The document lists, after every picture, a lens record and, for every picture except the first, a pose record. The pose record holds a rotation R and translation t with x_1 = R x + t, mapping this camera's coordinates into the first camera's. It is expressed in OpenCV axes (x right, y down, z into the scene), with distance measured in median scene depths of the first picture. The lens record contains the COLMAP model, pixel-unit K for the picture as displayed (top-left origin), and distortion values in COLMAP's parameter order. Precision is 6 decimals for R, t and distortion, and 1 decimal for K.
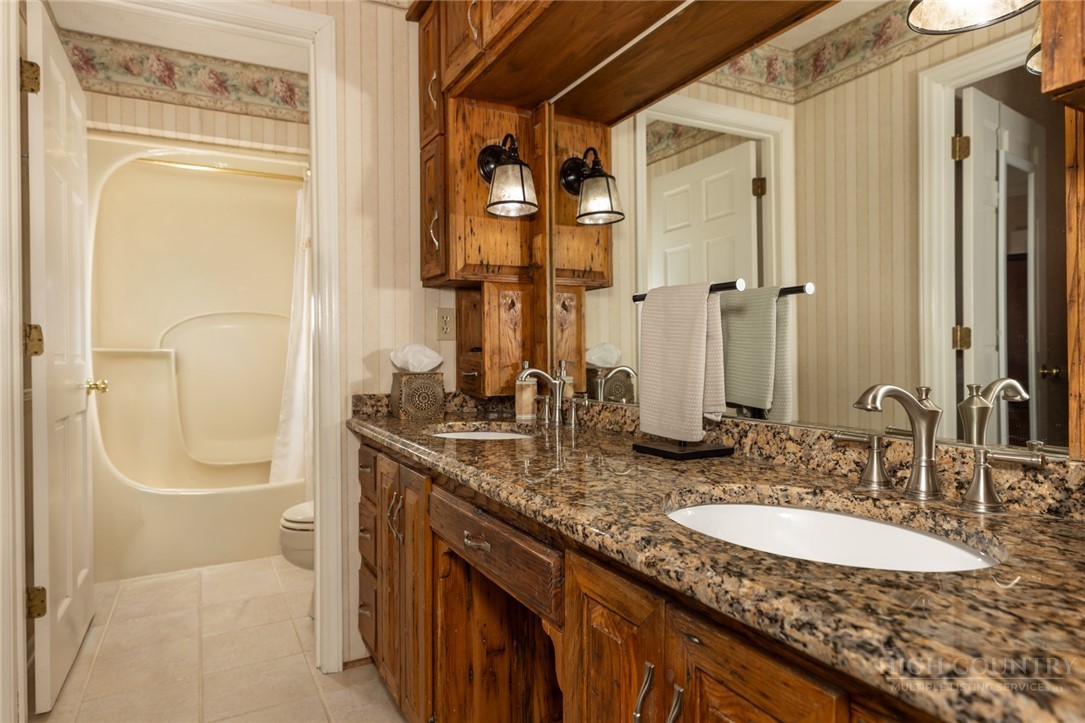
lens RADIAL K [[652.6, 0, 542.6], [0, 652.6, 351.0], [0, 0, 1]] dist [0.006382, 0.000682]
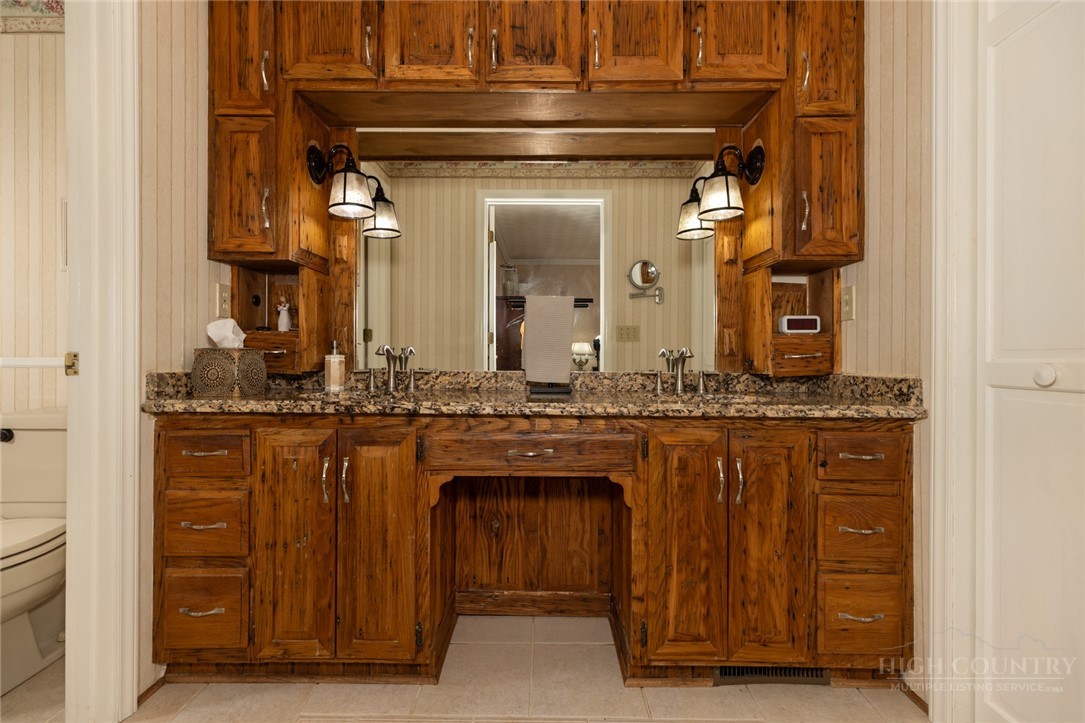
lens RADIAL K [[482.0, 0, 545.1], [0, 482.0, 352.5], [0, 0, 1]] dist [0.003178, 0.000050]
pose [[0.471082, 0.015490, 0.881953, -0.610418], [-0.009798, 0.999876, -0.012327, 0.043665], [-0.882035, -0.002835, 0.471175, 0.262794]]
